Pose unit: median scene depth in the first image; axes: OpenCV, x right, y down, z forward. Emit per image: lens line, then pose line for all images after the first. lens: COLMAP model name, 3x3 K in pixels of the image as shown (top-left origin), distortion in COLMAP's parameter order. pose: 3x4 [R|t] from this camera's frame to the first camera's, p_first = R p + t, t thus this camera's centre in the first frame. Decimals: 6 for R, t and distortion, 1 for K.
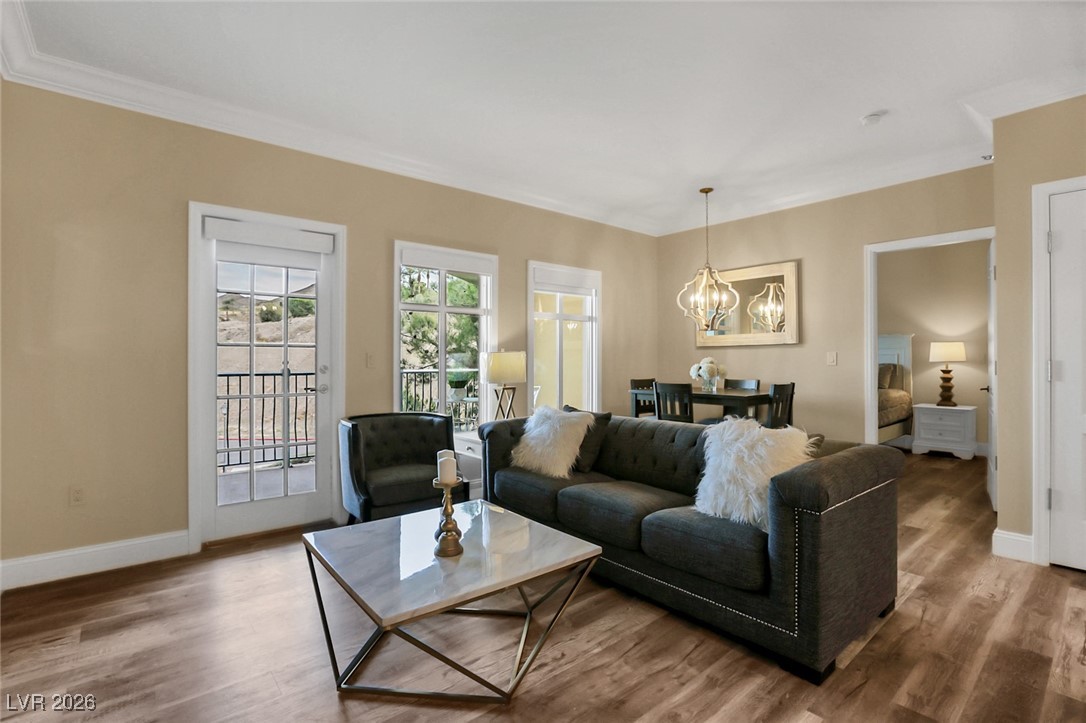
lens RADIAL K [[503.1, 0, 546.8], [0, 503.1, 357.2], [0, 0, 1]] dist [-0.044263, 0.000095]
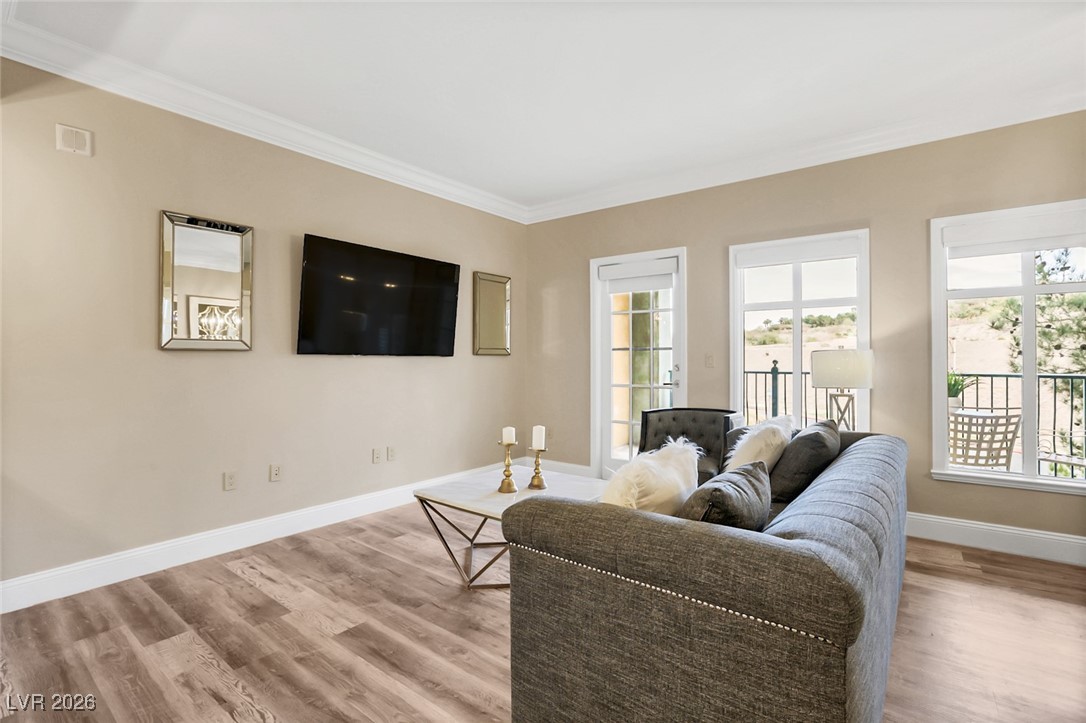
lens RADIAL K [[503.1, 0, 546.8], [0, 503.1, 357.2], [0, 0, 1]] dist [-0.044263, 0.000095]
pose [[0.209215, -0.000290, -0.977870, 0.587738], [0.004591, 0.999989, 0.000686, -0.003164], [0.977859, -0.004632, 0.209214, 0.366764]]
